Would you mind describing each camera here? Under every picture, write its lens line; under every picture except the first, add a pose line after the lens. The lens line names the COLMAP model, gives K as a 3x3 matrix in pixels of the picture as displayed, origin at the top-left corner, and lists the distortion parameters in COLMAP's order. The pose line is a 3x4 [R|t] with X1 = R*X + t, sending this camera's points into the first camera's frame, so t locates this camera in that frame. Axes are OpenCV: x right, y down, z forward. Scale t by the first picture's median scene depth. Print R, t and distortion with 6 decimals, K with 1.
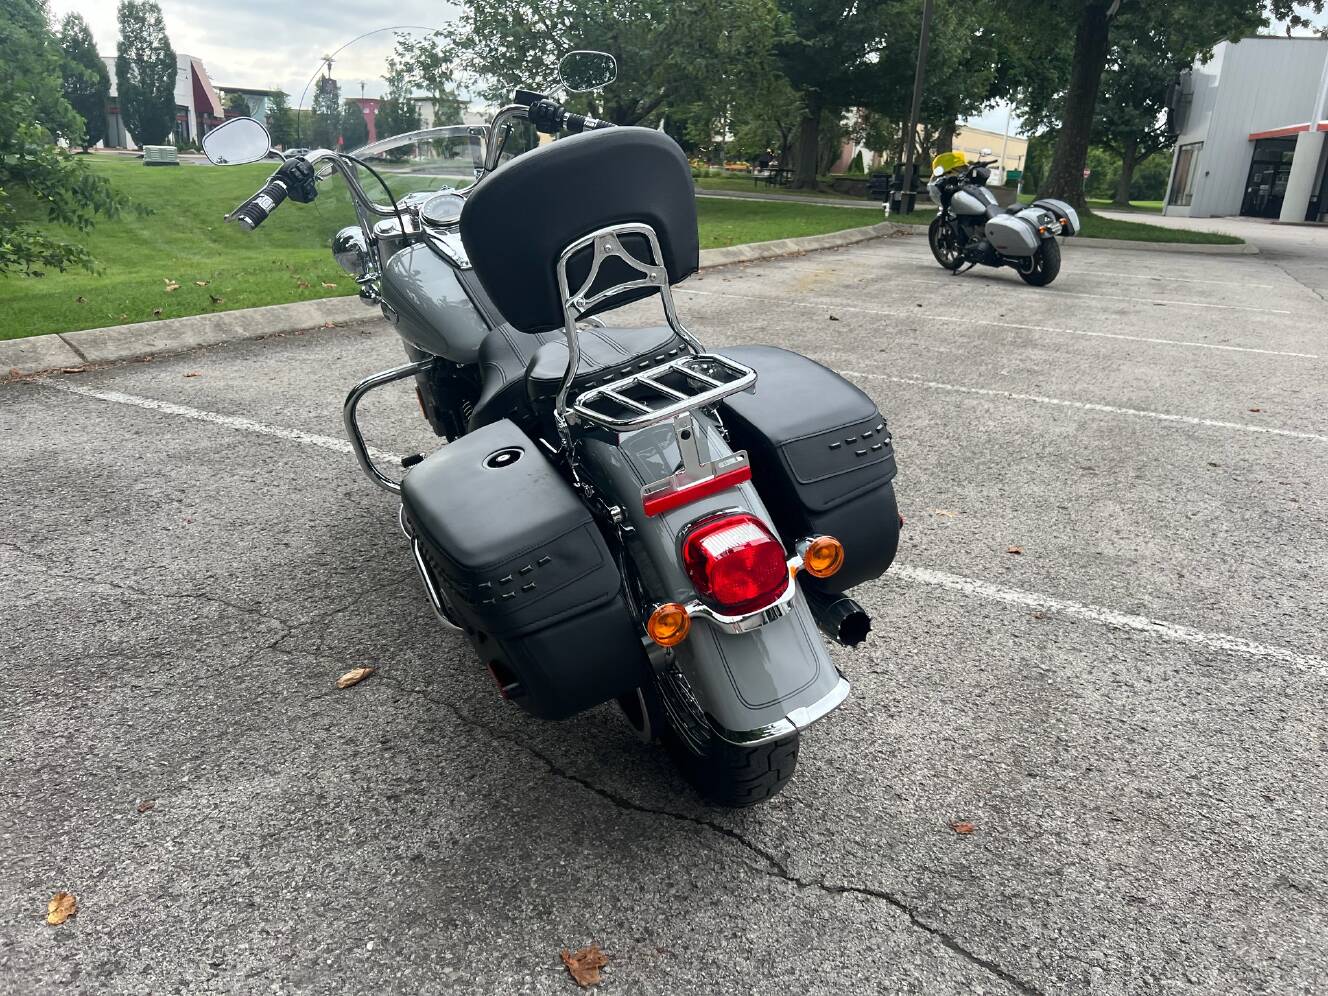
lens RADIAL K [[1005.3, 0, 670.0], [0, 1005.3, 504.1], [0, 0, 1]] dist [0.045992, -0.049035]
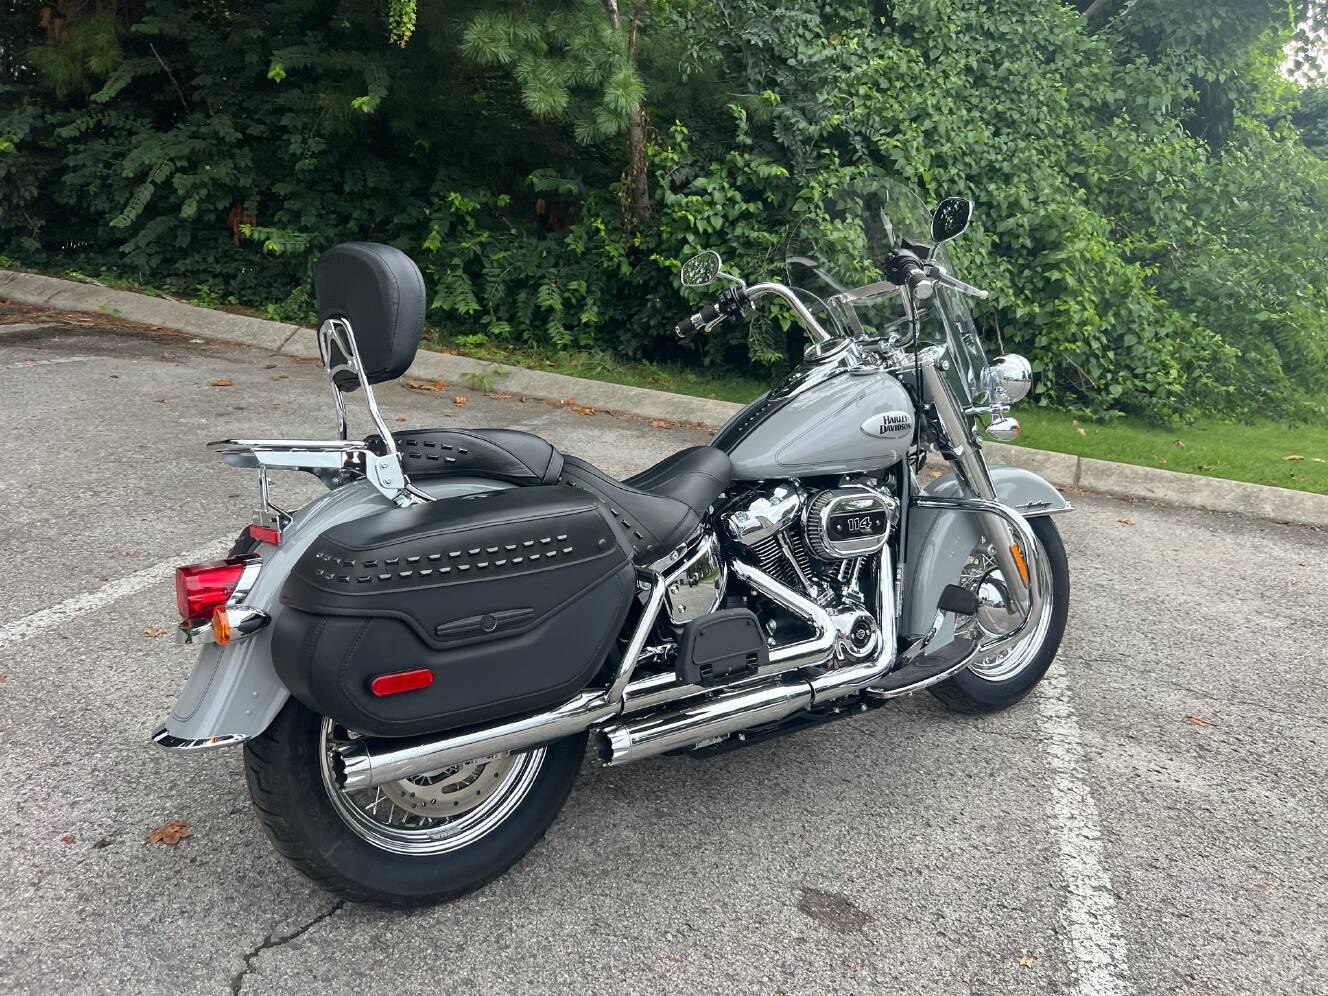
lens RADIAL K [[1005.3, 0, 674.0], [0, 1005.3, 484.0], [0, 0, 1]] dist [0.045992, -0.049035]
pose [[0.229986, 0.255694, -0.939003, 0.718103], [-0.411811, 0.899795, 0.144154, -0.252058], [0.881770, 0.353539, 0.312238, 0.600843]]
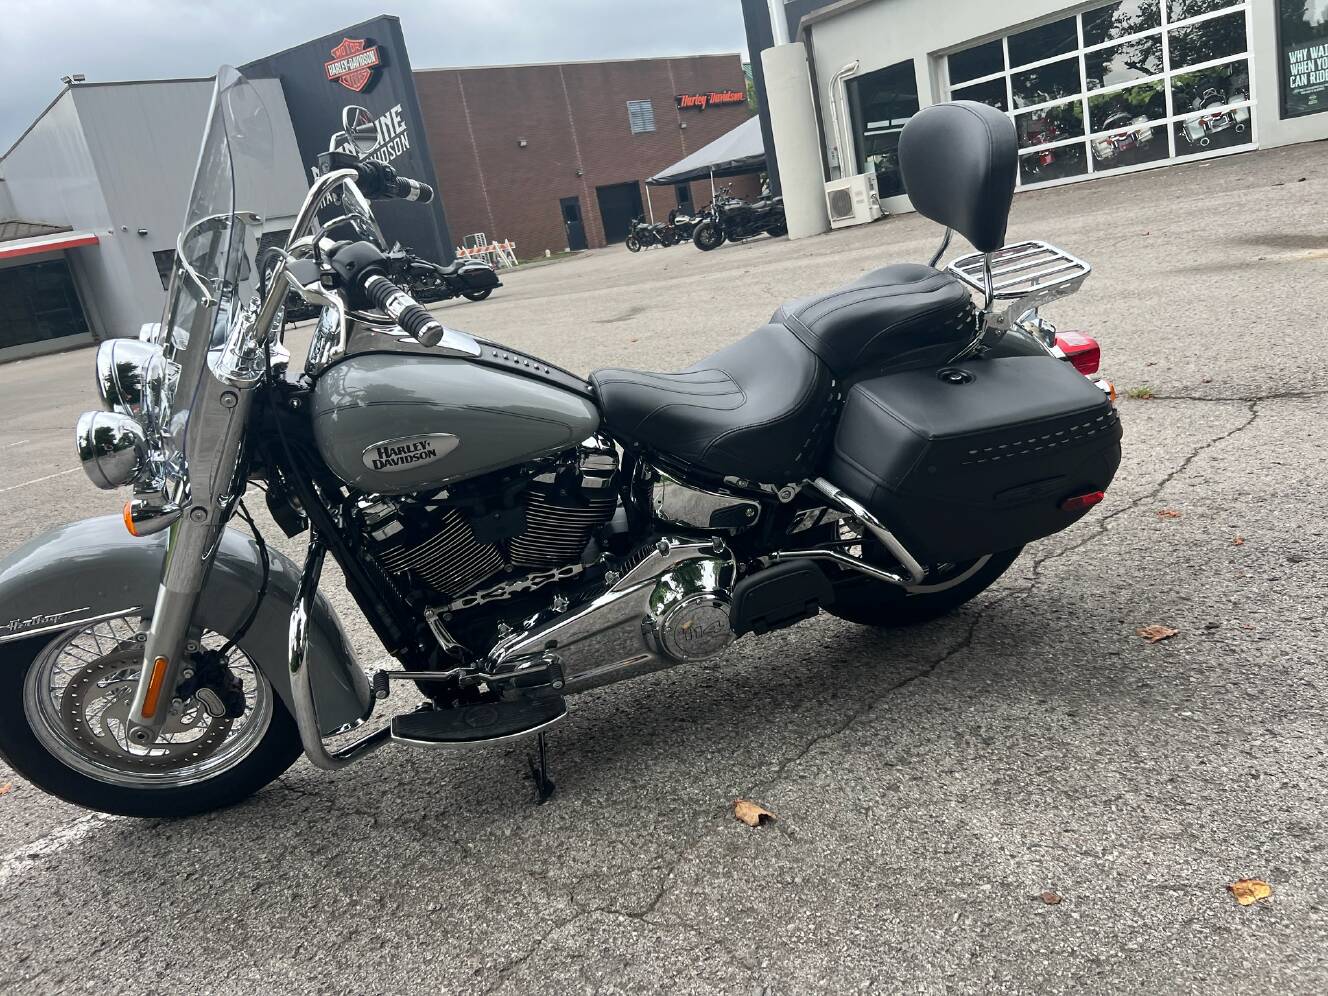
lens RADIAL K [[1005.3, 0, 670.5], [0, 1005.3, 489.2], [0, 0, 1]] dist [0.045992, -0.049035]
pose [[0.165819, -0.331425, 0.928796, -0.902569], [0.480480, 0.849634, 0.217397, -0.232690], [-0.861187, 0.410219, 0.300128, 0.648087]]
